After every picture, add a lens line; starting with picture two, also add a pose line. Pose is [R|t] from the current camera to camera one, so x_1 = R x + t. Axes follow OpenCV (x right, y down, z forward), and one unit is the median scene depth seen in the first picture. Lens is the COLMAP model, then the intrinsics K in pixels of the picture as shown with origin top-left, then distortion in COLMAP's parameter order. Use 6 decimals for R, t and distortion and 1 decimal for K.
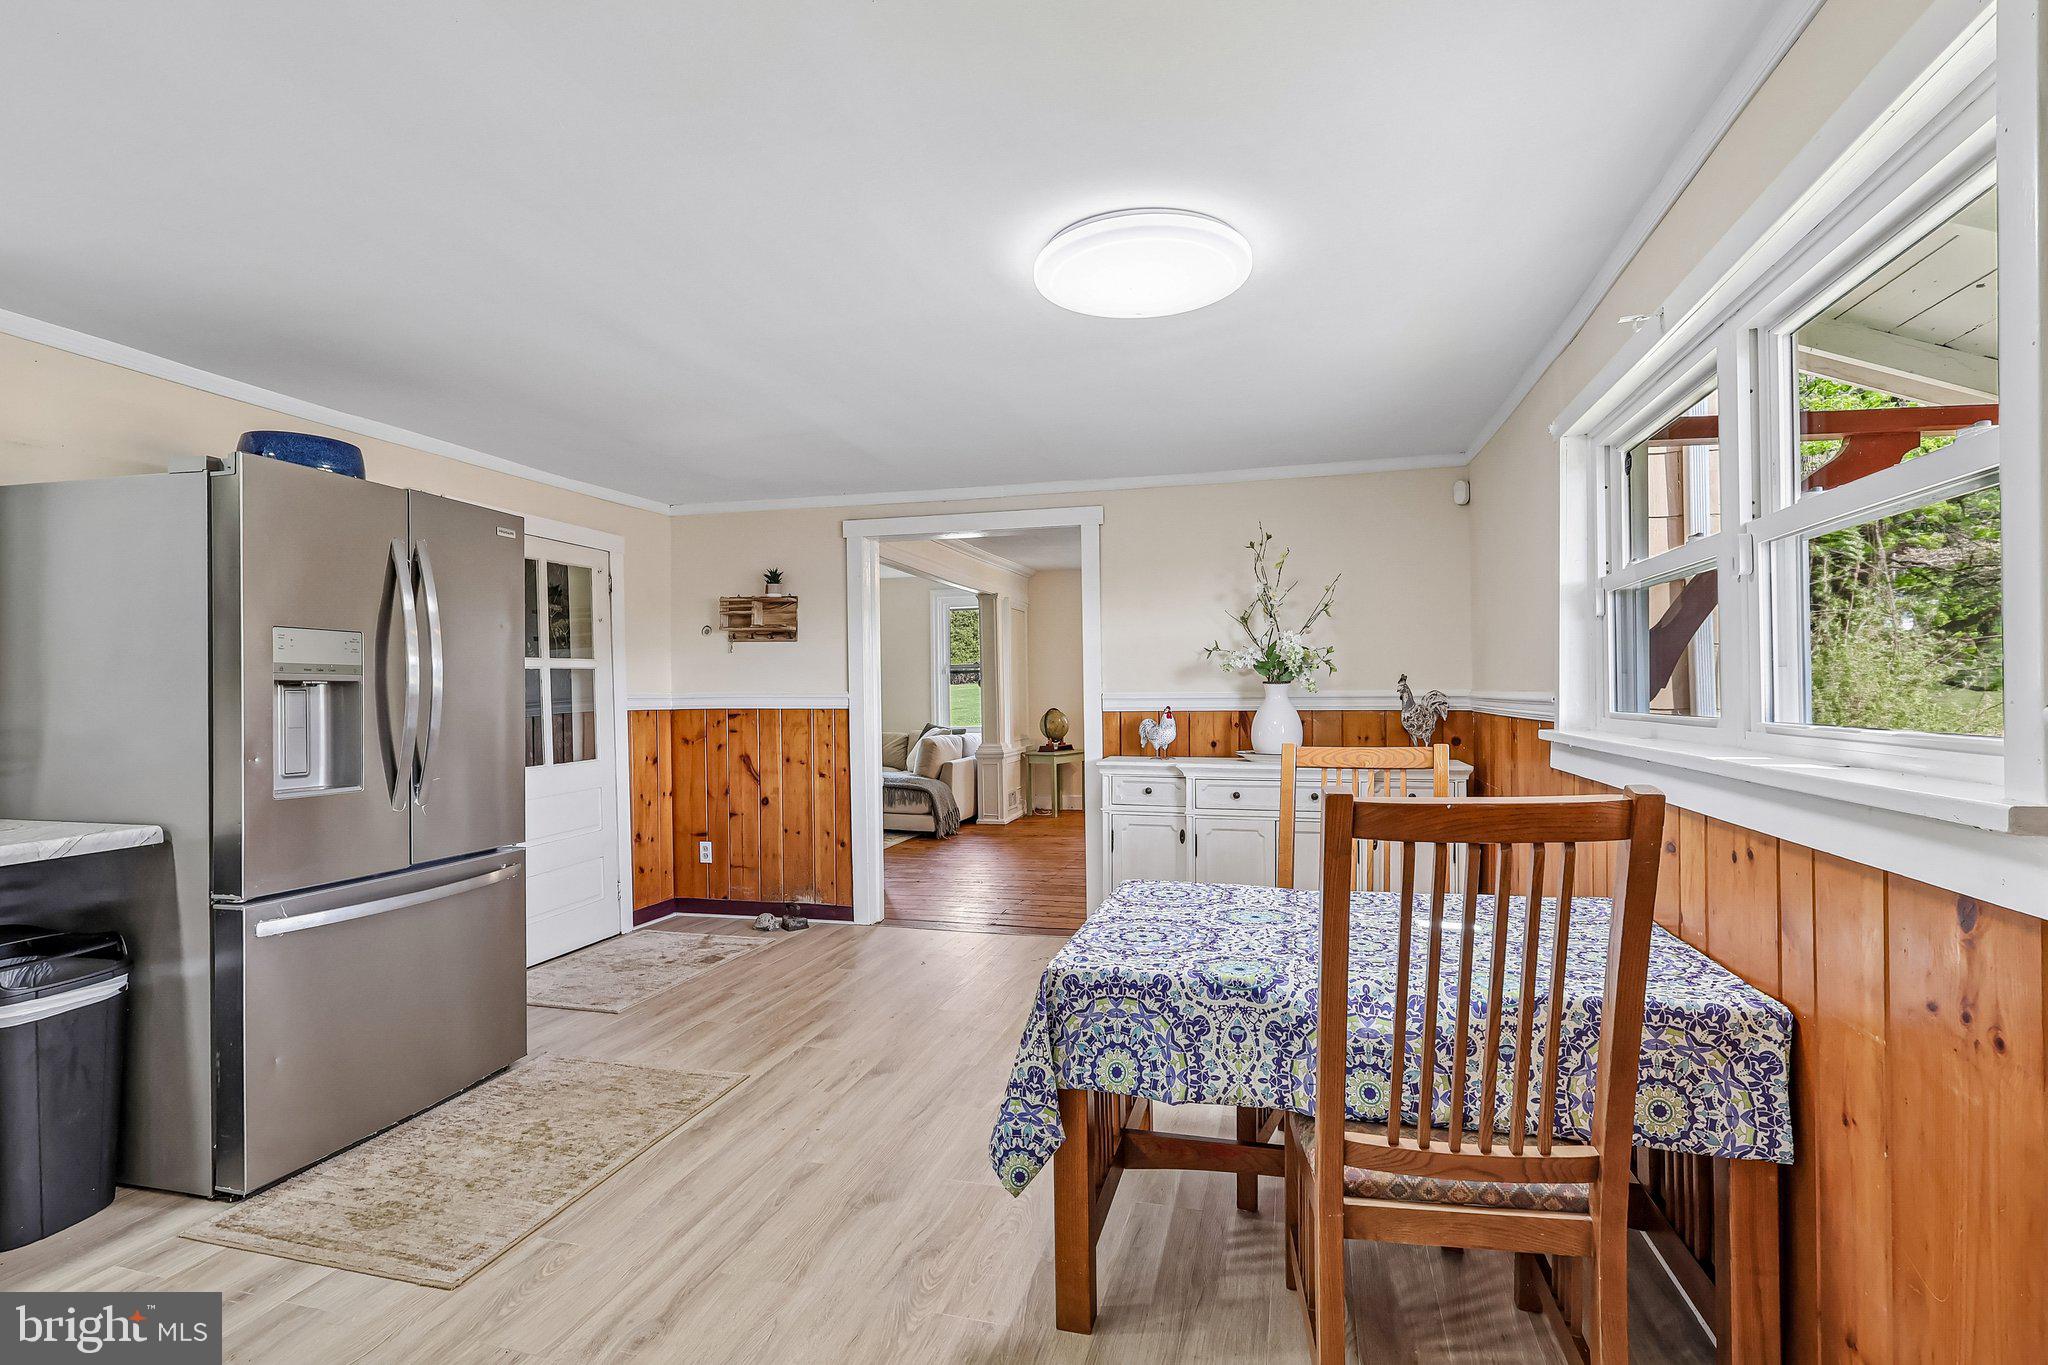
lens RADIAL K [[985.3, 0, 1016.0], [0, 985.3, 696.1], [0, 0, 1]] dist [-0.002046, 0.000385]
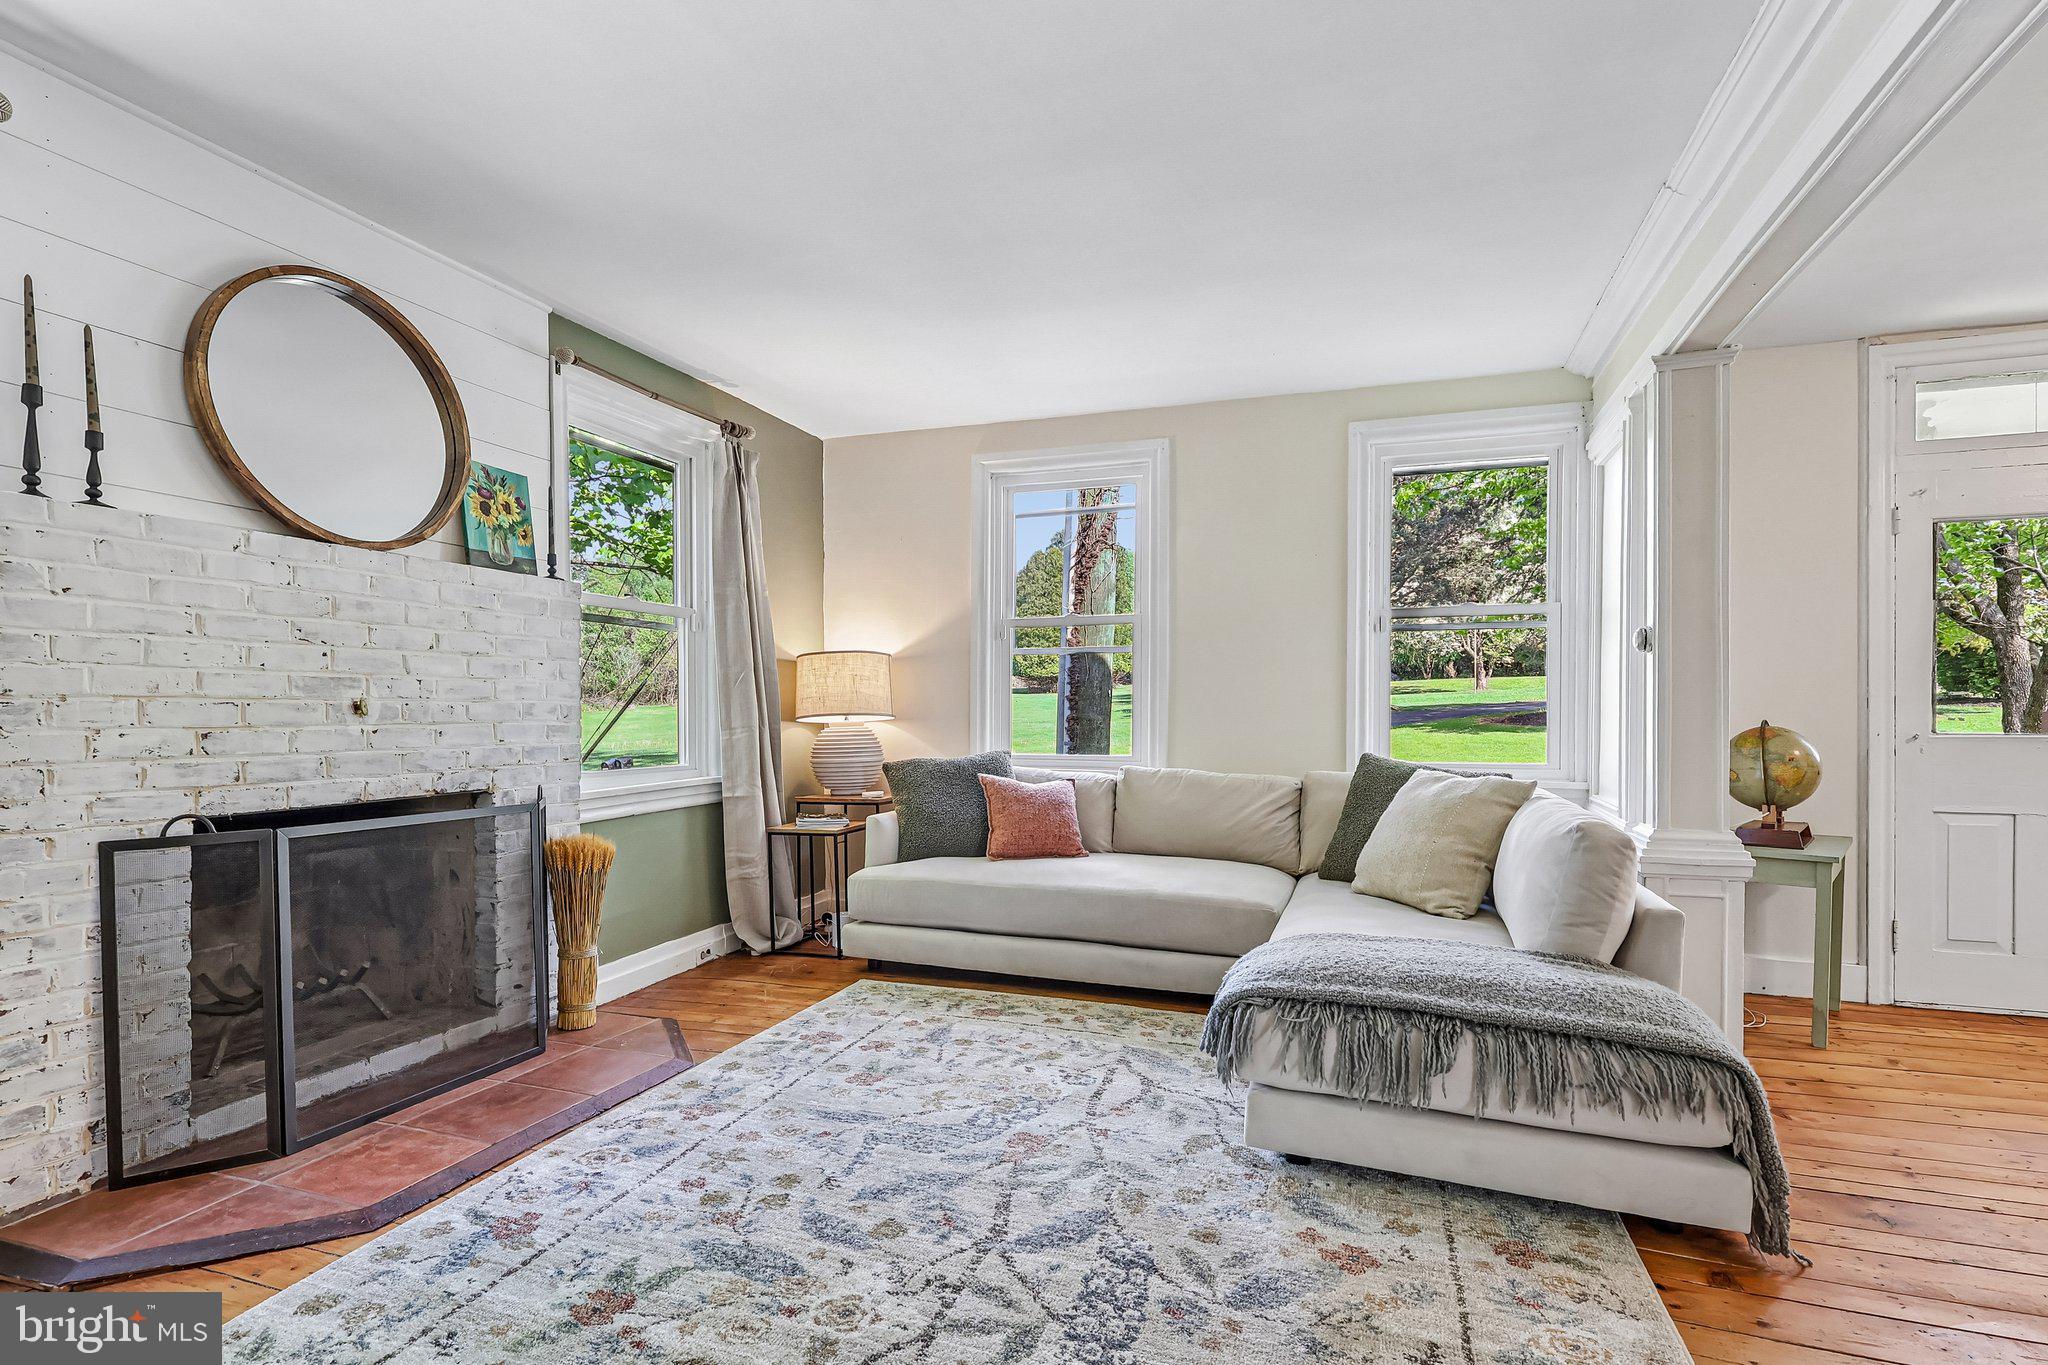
lens RADIAL K [[988.7, 0, 1021.9], [0, 988.7, 730.3], [0, 0, 1]] dist [-0.000651, 0.000477]
pose [[0.997167, 0.015723, -0.073557, -0.491107], [-0.014013, 0.999621, 0.023710, 0.026321], [0.073902, -0.022612, 0.997009, 1.517830]]
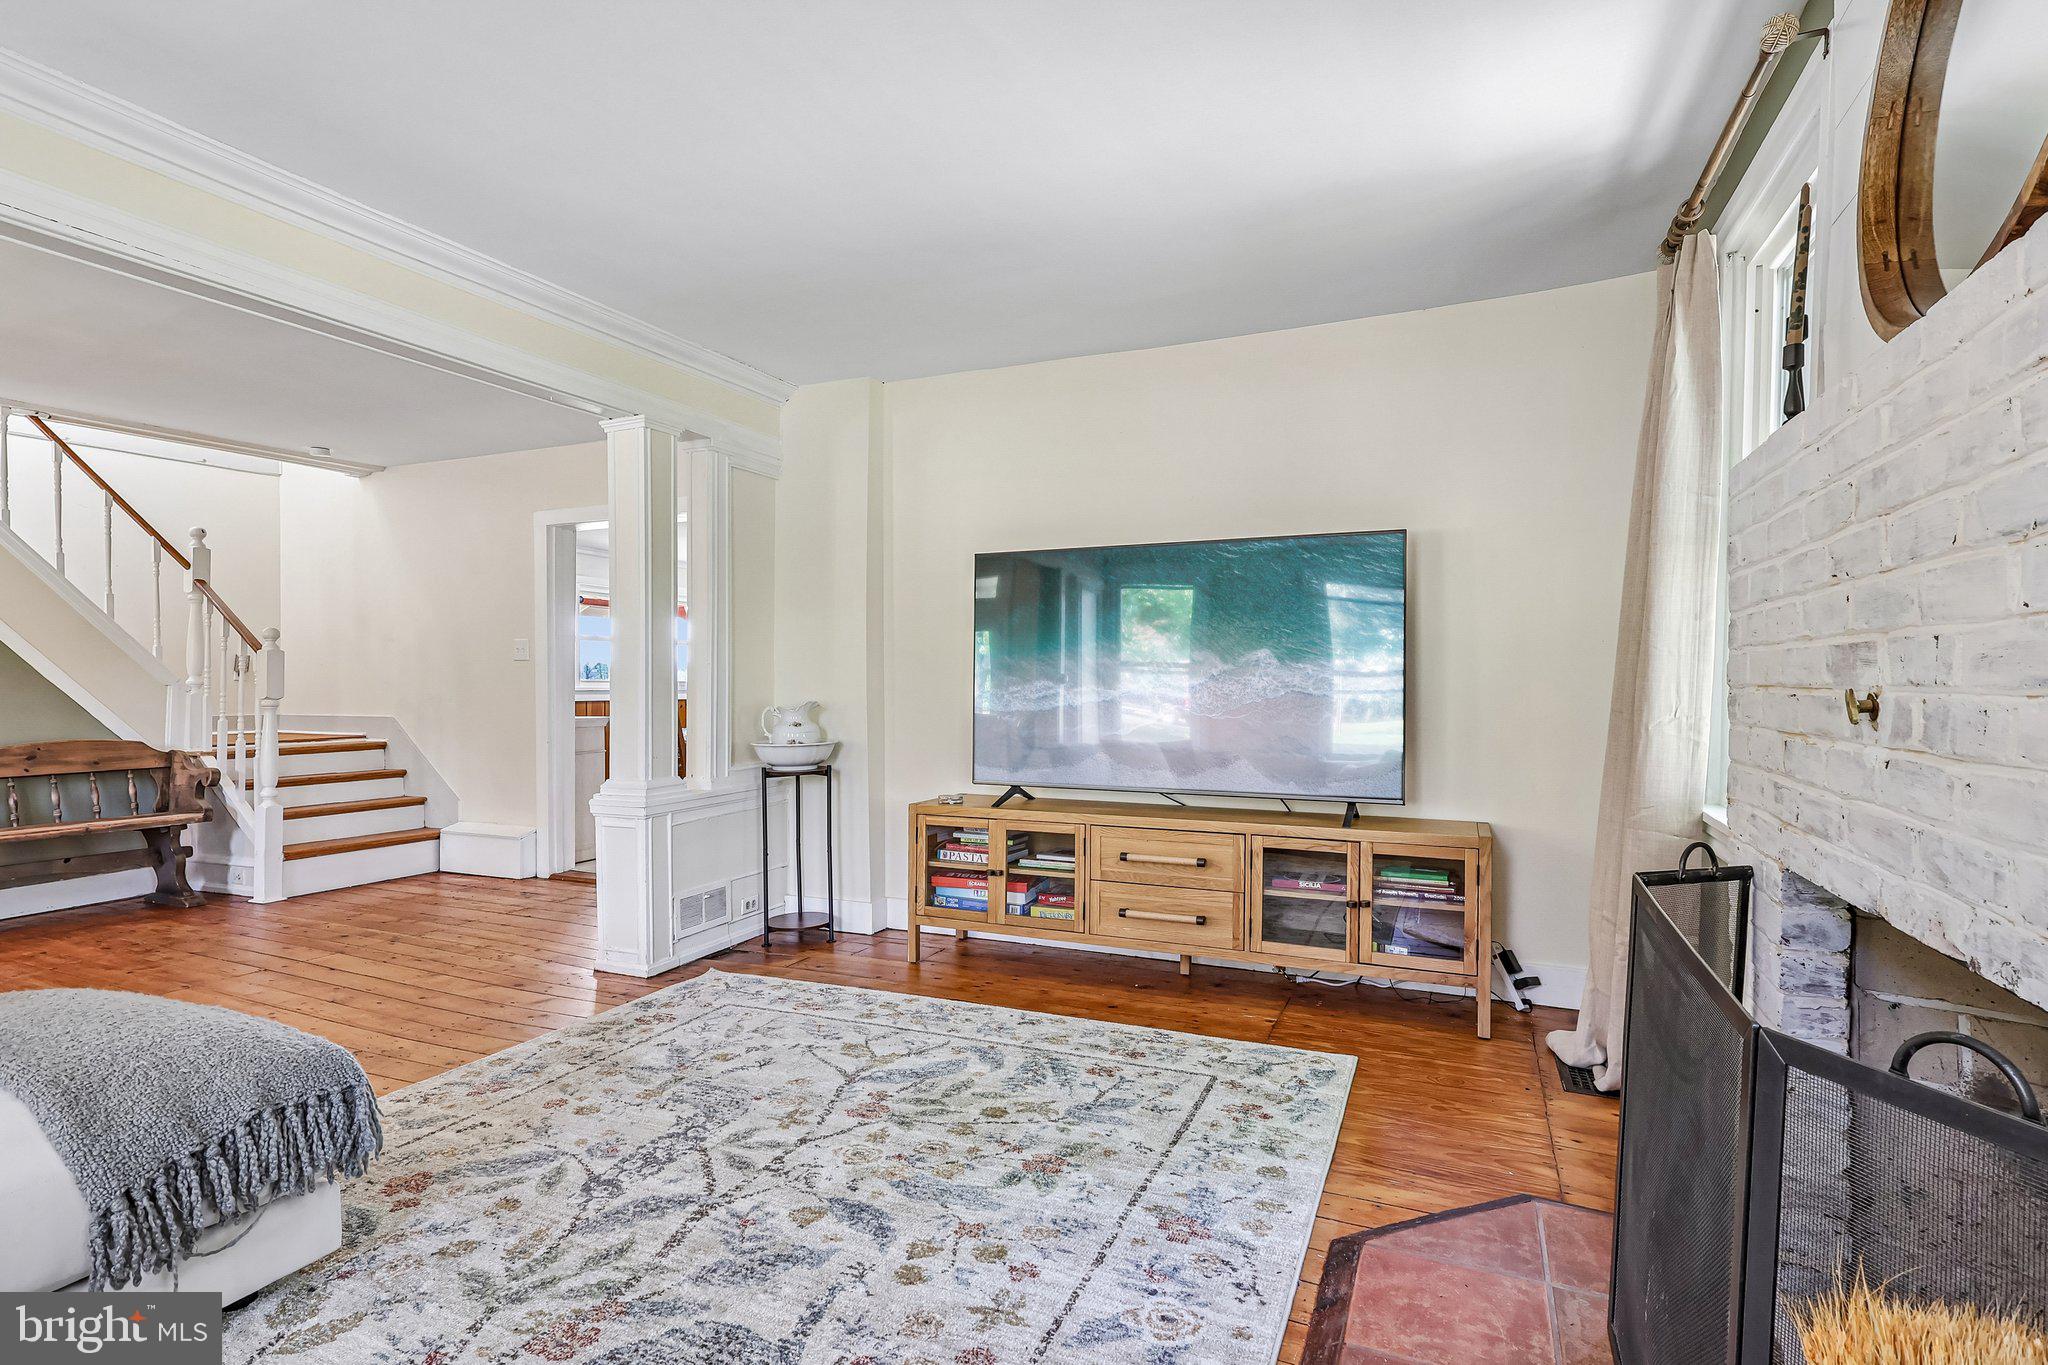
lens RADIAL K [[1001.6, 0, 1024.0], [0, 1001.6, 682.5], [0, 0, 1]] dist [0.001069, -0.000602]
pose [[-0.988207, 0.009660, 0.152816, -0.777343], [0.009898, 0.999951, 0.000795, 0.022456], [-0.152801, 0.002298, -0.988254, 2.481138]]
